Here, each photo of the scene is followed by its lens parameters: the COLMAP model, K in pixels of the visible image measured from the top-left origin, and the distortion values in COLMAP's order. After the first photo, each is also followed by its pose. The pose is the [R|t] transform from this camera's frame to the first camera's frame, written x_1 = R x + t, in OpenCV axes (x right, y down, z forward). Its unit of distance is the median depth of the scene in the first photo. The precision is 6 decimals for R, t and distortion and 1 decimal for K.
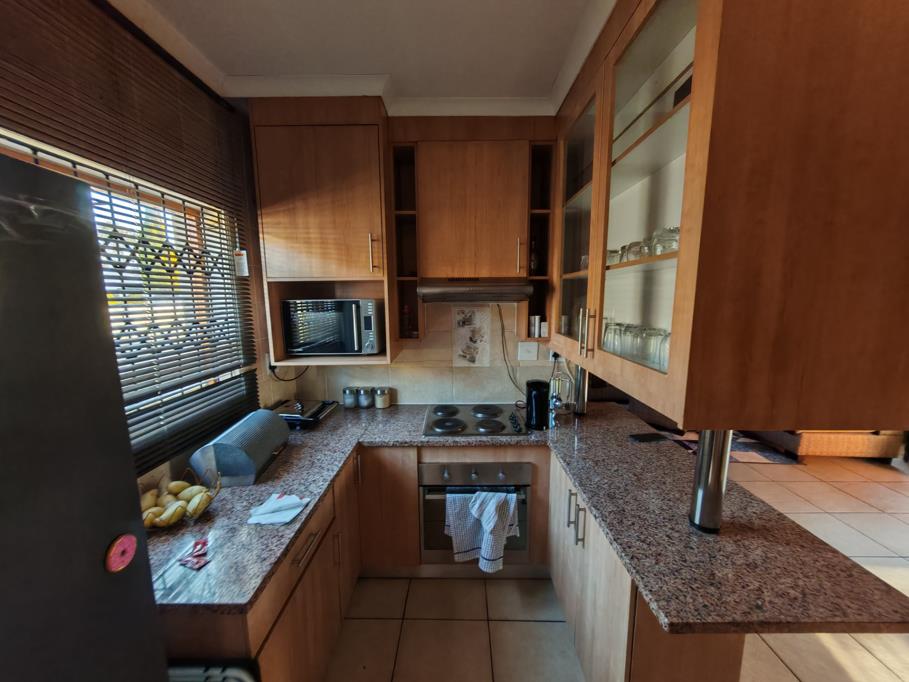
lens RADIAL K [[340.4, 0, 451.1], [0, 340.4, 345.9], [0, 0, 1]] dist [-0.000577, 0.000309]
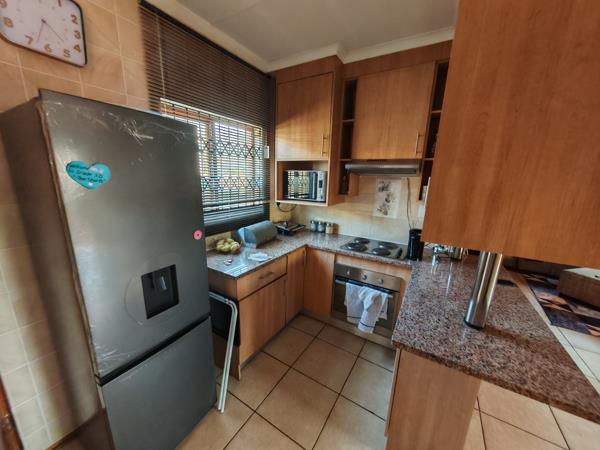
lens RADIAL K [[224.7, 0, 297.8], [0, 224.7, 228.2], [0, 0, 1]] dist [-0.000577, 0.000309]
pose [[0.854377, 0.150213, -0.497470, 0.311094], [-0.111082, 0.987975, 0.107545, 0.055375], [0.507643, -0.036624, 0.860789, -0.135367]]
